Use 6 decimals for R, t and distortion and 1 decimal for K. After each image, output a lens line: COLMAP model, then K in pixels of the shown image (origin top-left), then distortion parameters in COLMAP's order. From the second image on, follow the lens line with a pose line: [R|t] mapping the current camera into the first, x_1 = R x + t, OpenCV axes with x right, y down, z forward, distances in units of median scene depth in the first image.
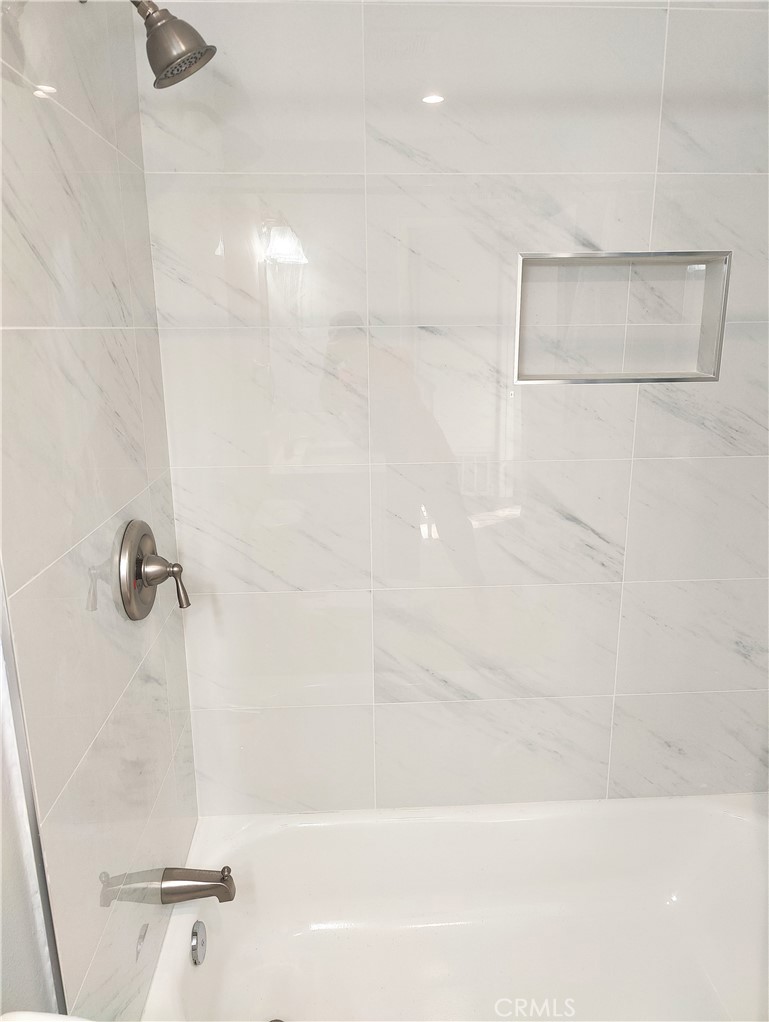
lens RADIAL K [[709.2, 0, 381.6], [0, 709.2, 508.6], [0, 0, 1]] dist [0.019920, -0.023422]
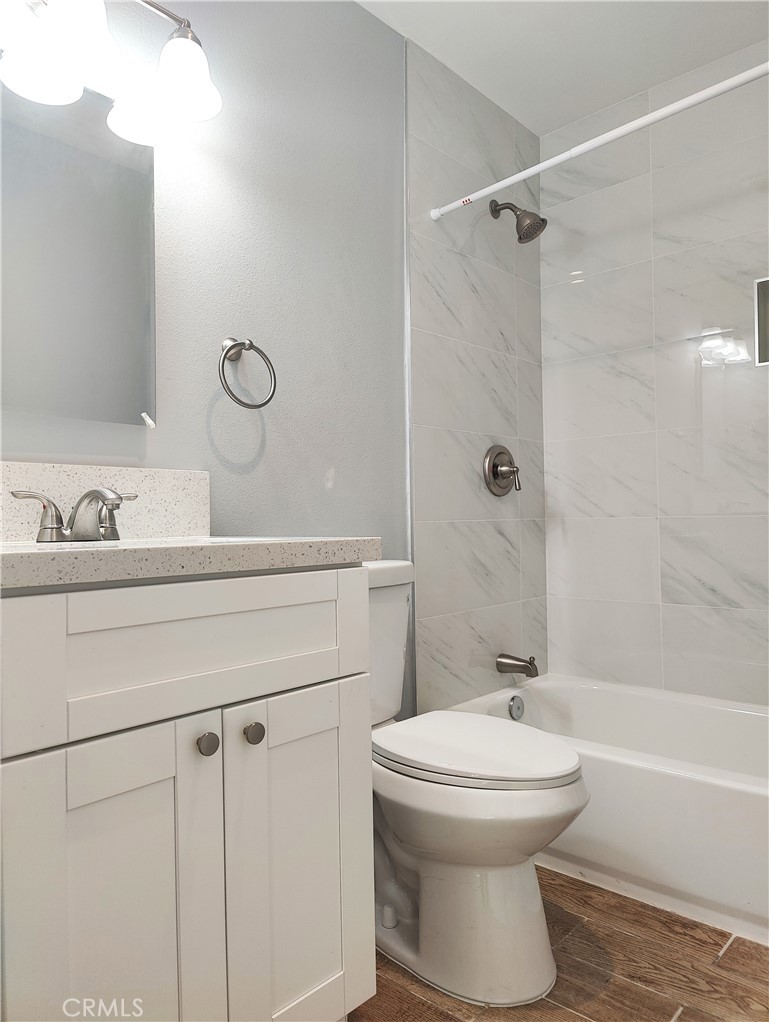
lens RADIAL K [[709.2, 0, 388.6], [0, 709.2, 510.5], [0, 0, 1]] dist [0.019920, -0.023422]
pose [[0.697954, -0.014278, -0.716001, 0.677571], [-0.168717, 0.968381, -0.183775, 0.484977], [0.695985, 0.249069, 0.673476, -0.401988]]
